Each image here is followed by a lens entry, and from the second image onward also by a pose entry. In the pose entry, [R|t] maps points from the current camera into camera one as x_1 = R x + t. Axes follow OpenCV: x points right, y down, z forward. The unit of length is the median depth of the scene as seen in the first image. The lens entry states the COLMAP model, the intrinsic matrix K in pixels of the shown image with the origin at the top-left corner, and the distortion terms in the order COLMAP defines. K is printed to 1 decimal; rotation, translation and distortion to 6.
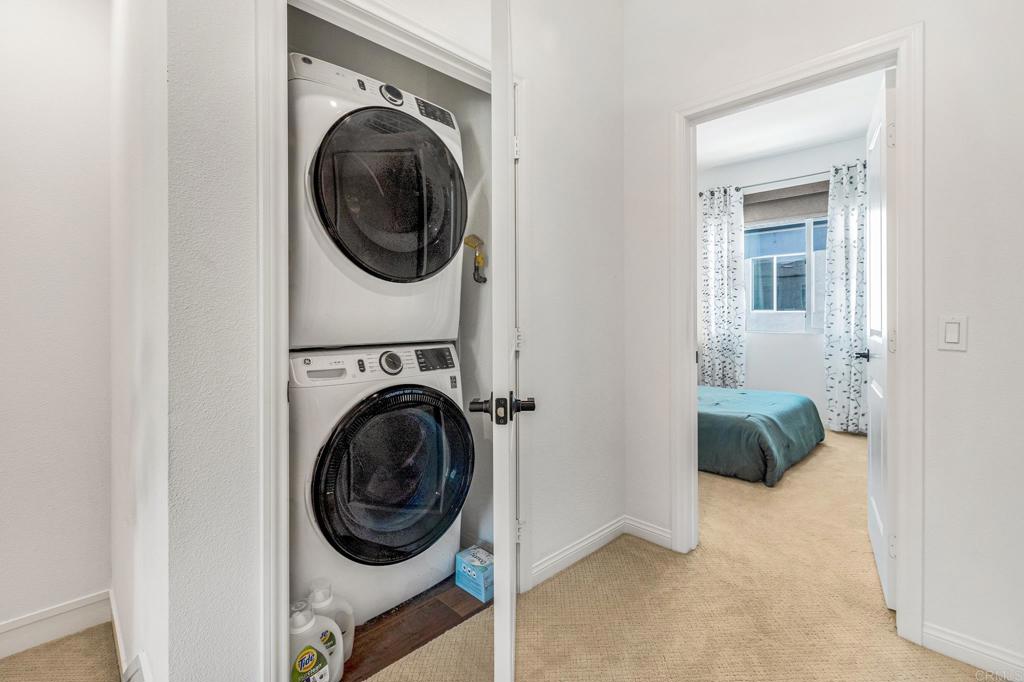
lens RADIAL K [[465.4, 0, 511.3], [0, 465.4, 315.9], [0, 0, 1]] dist [-0.000587, -0.000006]
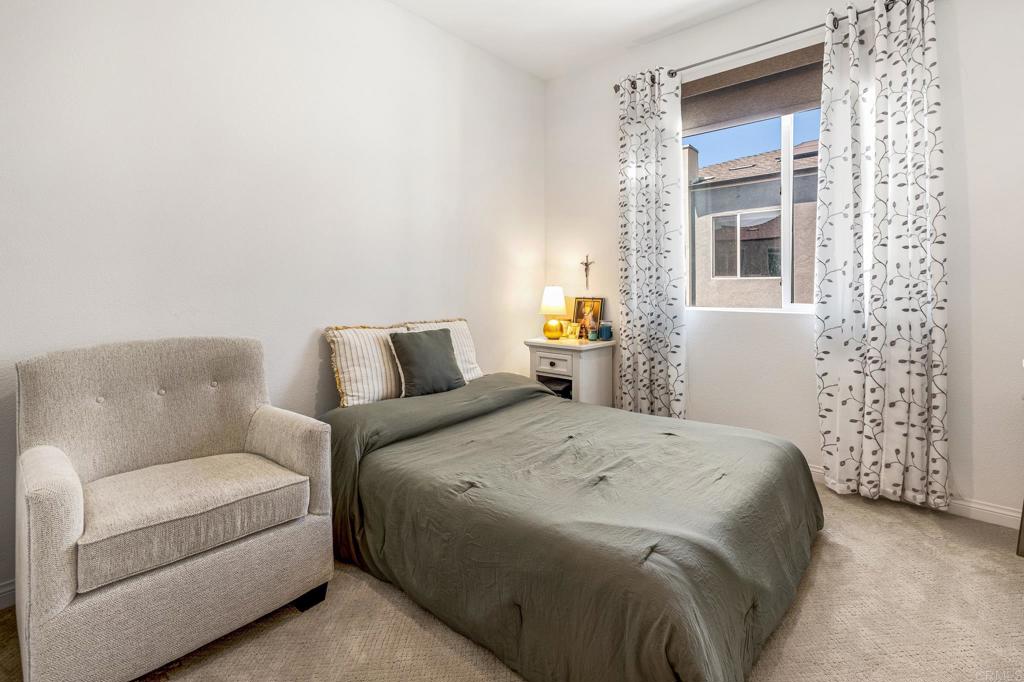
lens RADIAL K [[477.4, 0, 511.8], [0, 477.4, 287.2], [0, 0, 1]] dist [0.001362, 0.000369]
pose [[0.997637, -0.006225, 0.068419, 0.270335], [0.005840, 0.999966, 0.005822, 0.000196], [-0.068453, -0.005408, 0.997640, 0.453566]]
